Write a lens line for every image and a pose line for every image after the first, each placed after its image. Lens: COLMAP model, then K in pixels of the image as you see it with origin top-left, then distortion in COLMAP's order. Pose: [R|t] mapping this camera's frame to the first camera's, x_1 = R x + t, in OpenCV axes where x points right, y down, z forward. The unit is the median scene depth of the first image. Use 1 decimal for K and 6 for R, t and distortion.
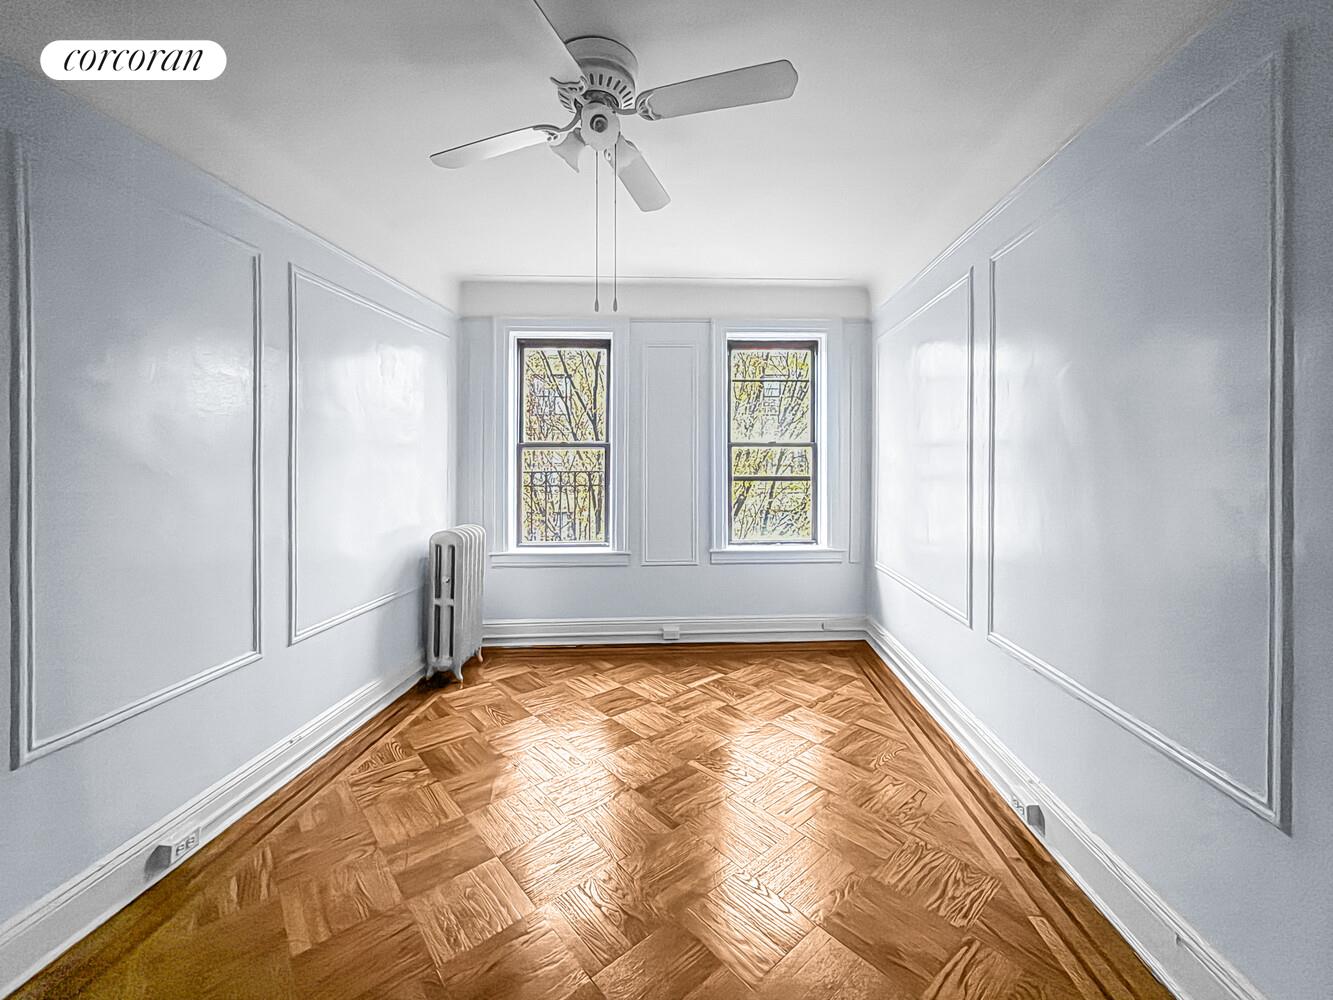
lens RADIAL K [[541.0, 0, 651.0], [0, 541.0, 462.8], [0, 0, 1]] dist [0.002307, 0.000145]
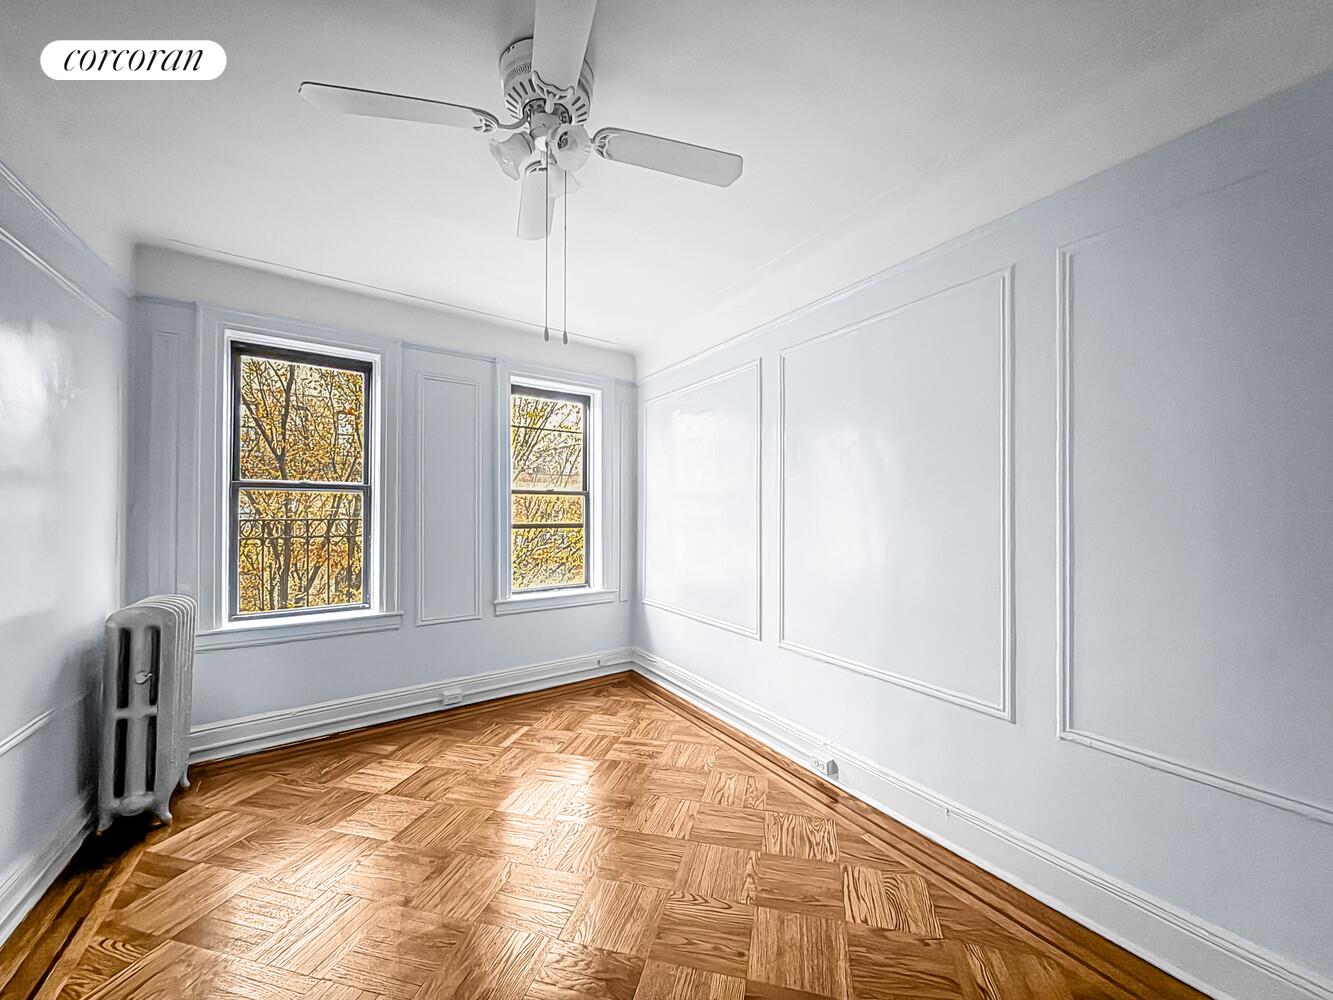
lens RADIAL K [[532.8, 0, 665.6], [0, 532.8, 508.3], [0, 0, 1]] dist [0.004310, 0.000543]
pose [[0.819551, 0.009364, 0.572930, -0.202796], [-0.005558, 0.999949, -0.008393, 0.004168], [-0.572979, 0.003694, 0.819561, 0.065446]]
